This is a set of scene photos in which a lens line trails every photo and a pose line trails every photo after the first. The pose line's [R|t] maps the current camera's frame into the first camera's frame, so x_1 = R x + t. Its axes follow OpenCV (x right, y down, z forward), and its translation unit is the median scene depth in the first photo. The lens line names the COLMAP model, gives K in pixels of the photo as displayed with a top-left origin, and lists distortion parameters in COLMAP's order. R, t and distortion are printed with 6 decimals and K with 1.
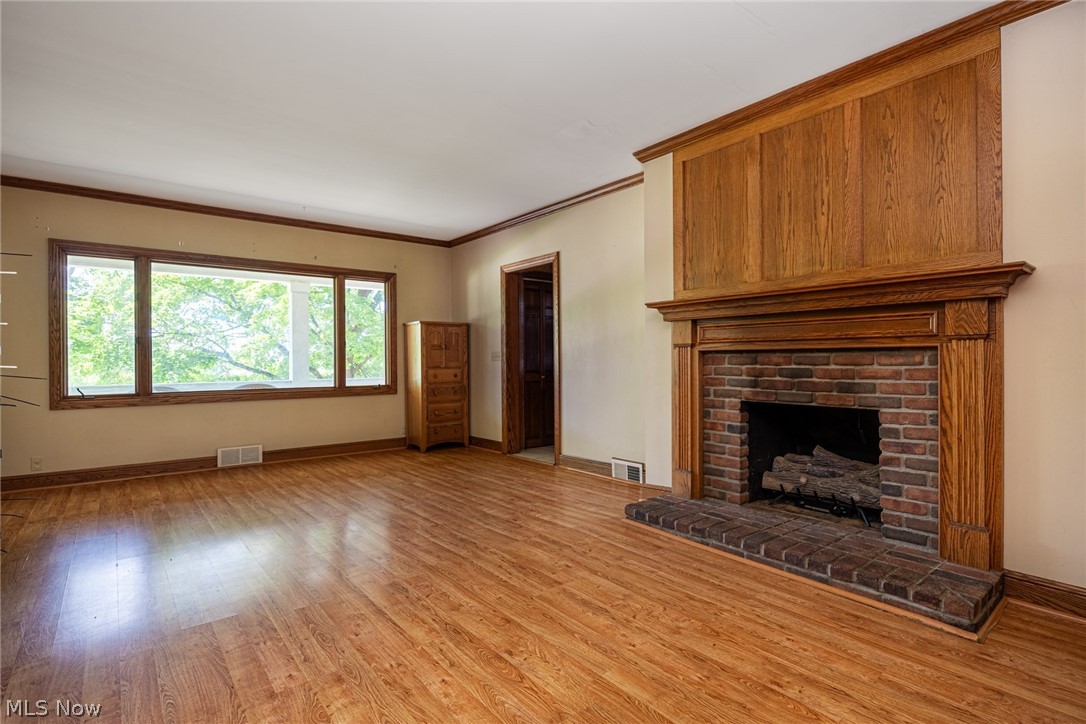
lens RADIAL K [[530.9, 0, 543.0], [0, 530.9, 362.0], [0, 0, 1]] dist [-0.008223, -0.000549]
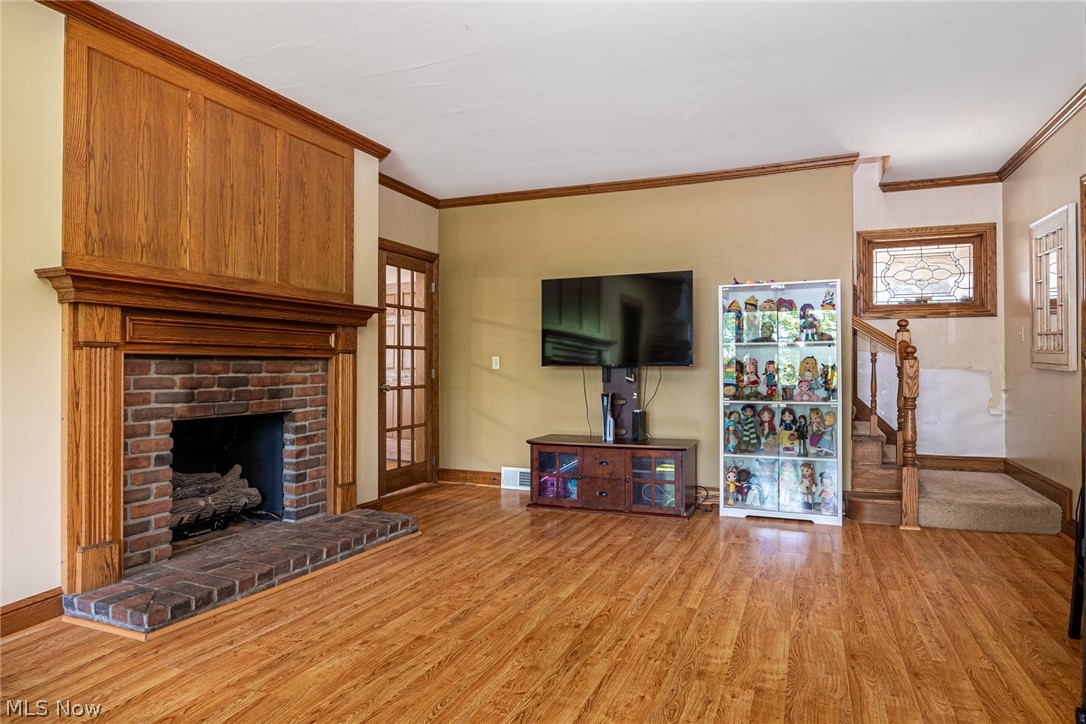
lens RADIAL K [[578.8, 0, 575.6], [0, 578.8, 362.7], [0, 0, 1]] dist [-0.005768, -0.000781]
pose [[-0.472586, 0.007986, 0.881248, -0.749764], [0.003566, 0.999968, -0.007149, -0.003656], [-0.881277, -0.000236, -0.472599, 1.030313]]
